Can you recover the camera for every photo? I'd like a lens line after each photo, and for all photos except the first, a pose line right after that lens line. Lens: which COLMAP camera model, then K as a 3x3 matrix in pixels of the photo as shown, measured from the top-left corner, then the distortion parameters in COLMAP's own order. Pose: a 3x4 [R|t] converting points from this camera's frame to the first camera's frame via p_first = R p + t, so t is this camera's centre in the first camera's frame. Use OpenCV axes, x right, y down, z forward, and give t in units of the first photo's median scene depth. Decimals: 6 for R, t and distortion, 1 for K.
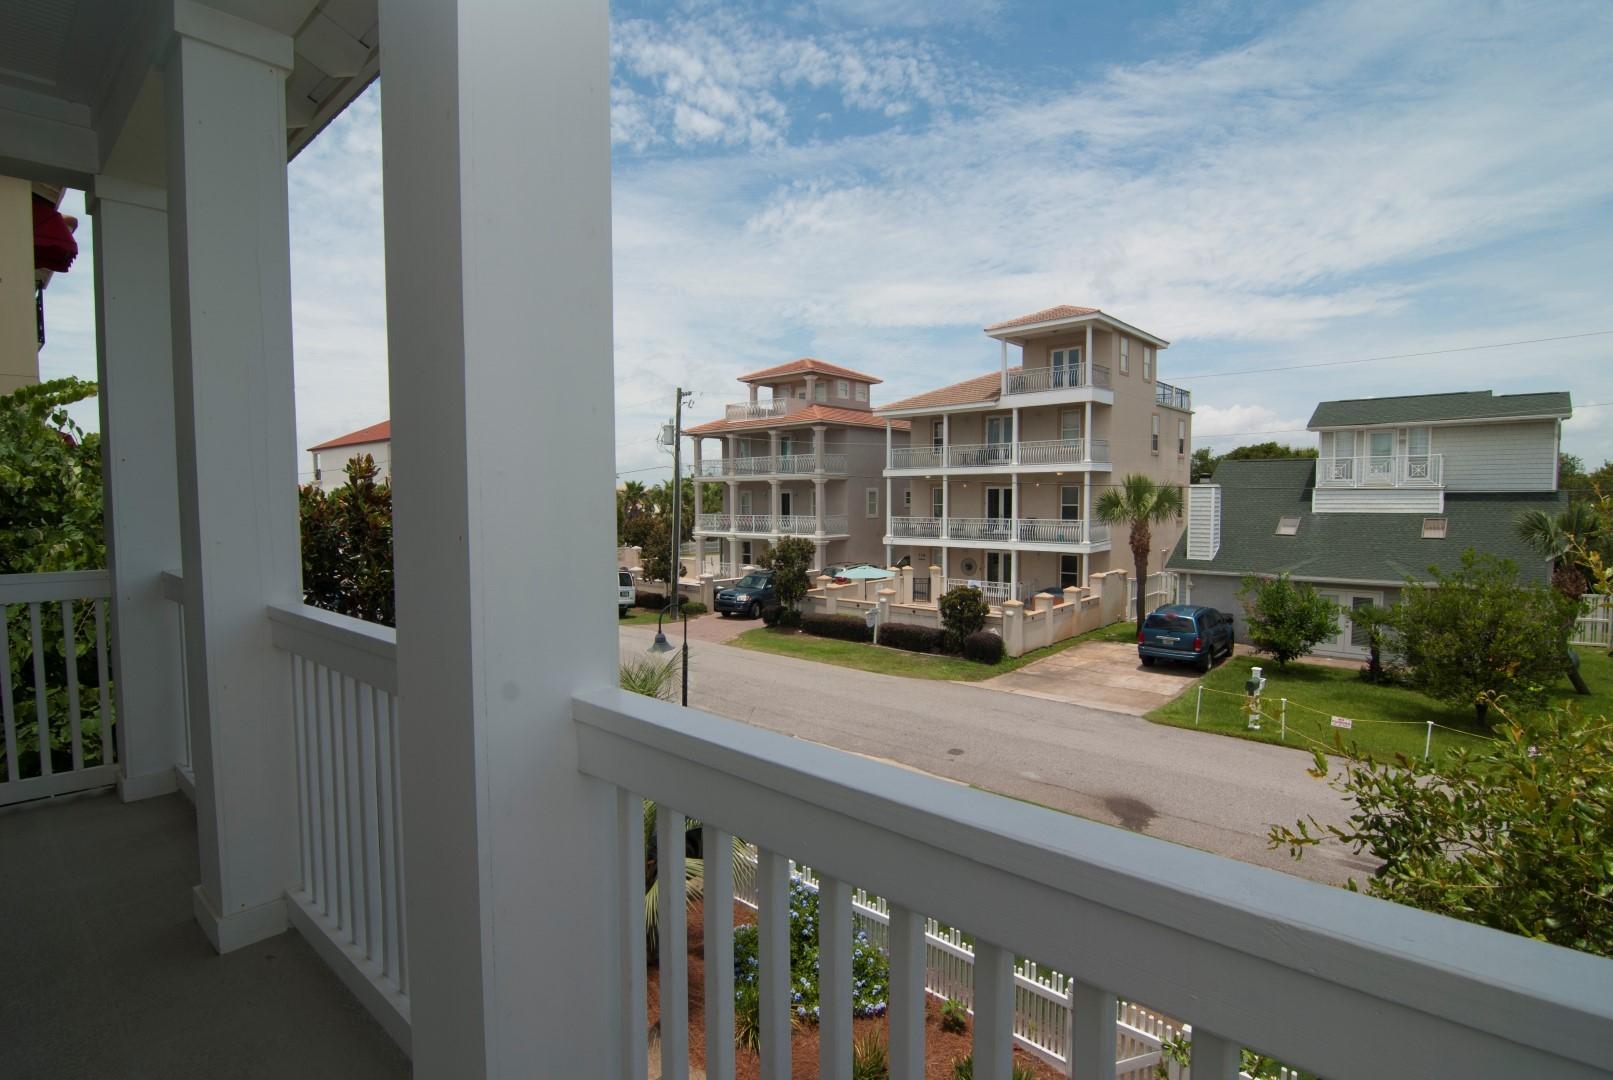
lens RADIAL K [[778.8, 0, 801.0], [0, 778.8, 539.8], [0, 0, 1]] dist [-0.013486, -0.006045]
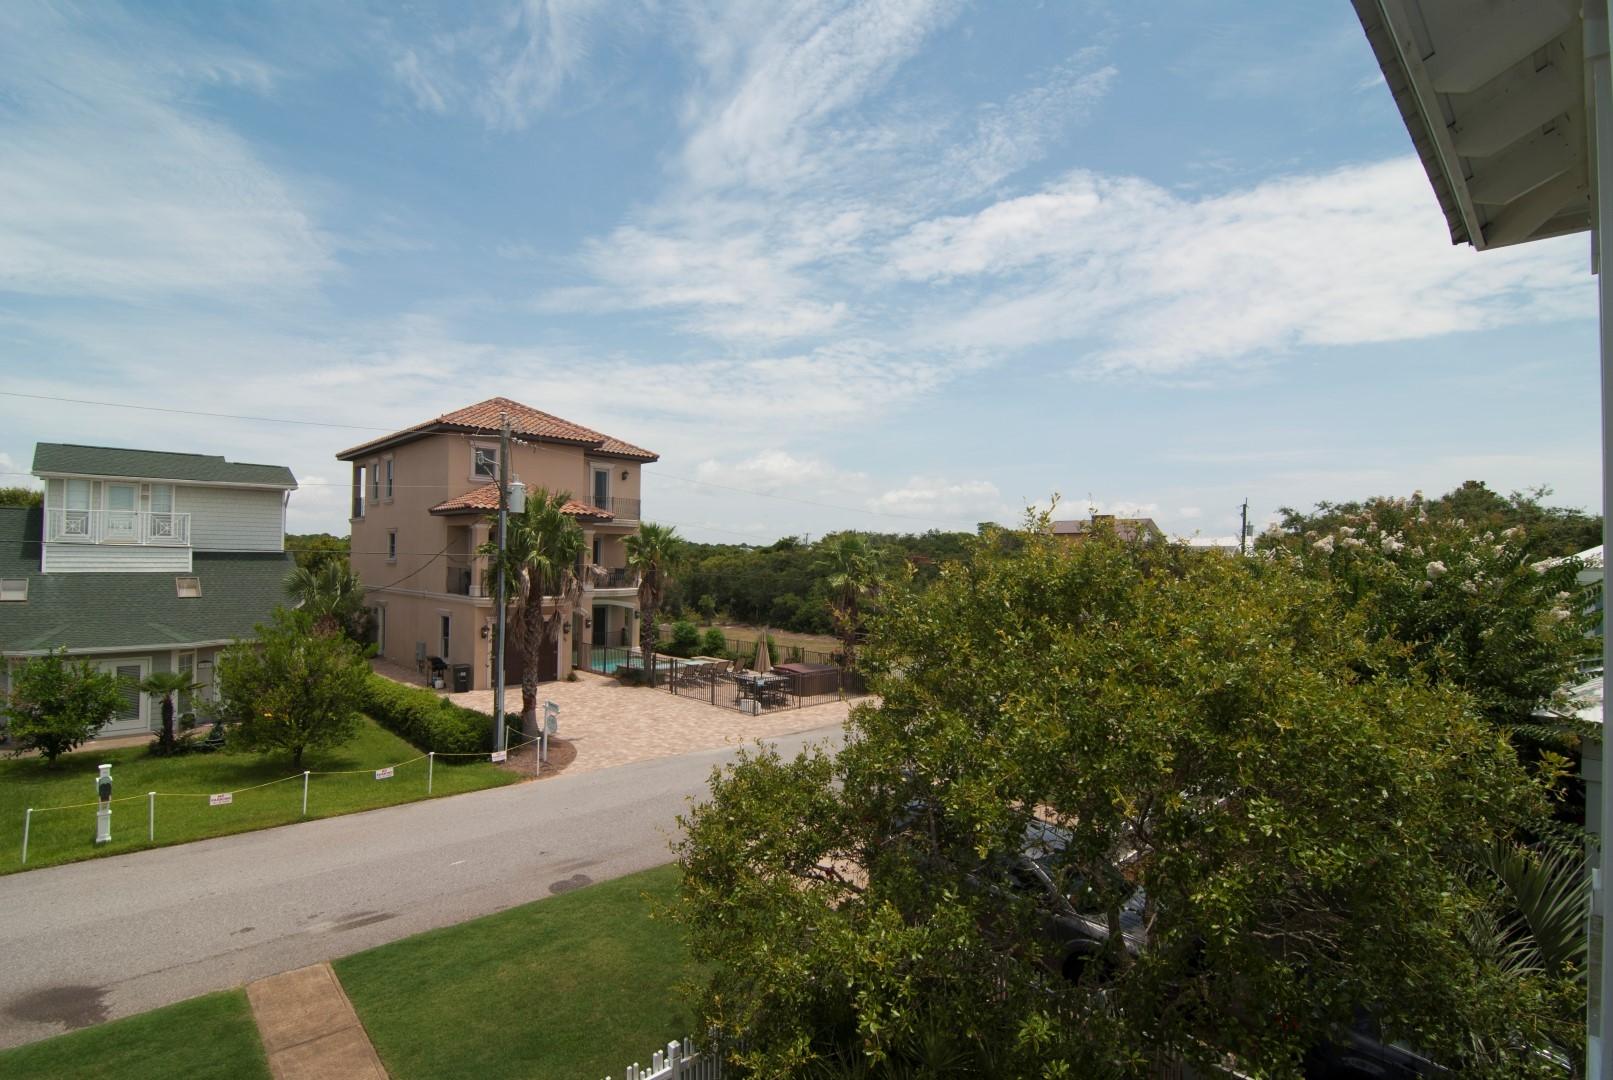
lens RADIAL K [[778.8, 0, 801.0], [0, 778.8, 539.8], [0, 0, 1]] dist [-0.013486, -0.006045]
pose [[0.064357, 0.028863, 0.997509, -0.132298], [0.037426, 0.998809, -0.031315, -0.015974], [-0.997225, 0.039348, 0.063200, 0.143995]]
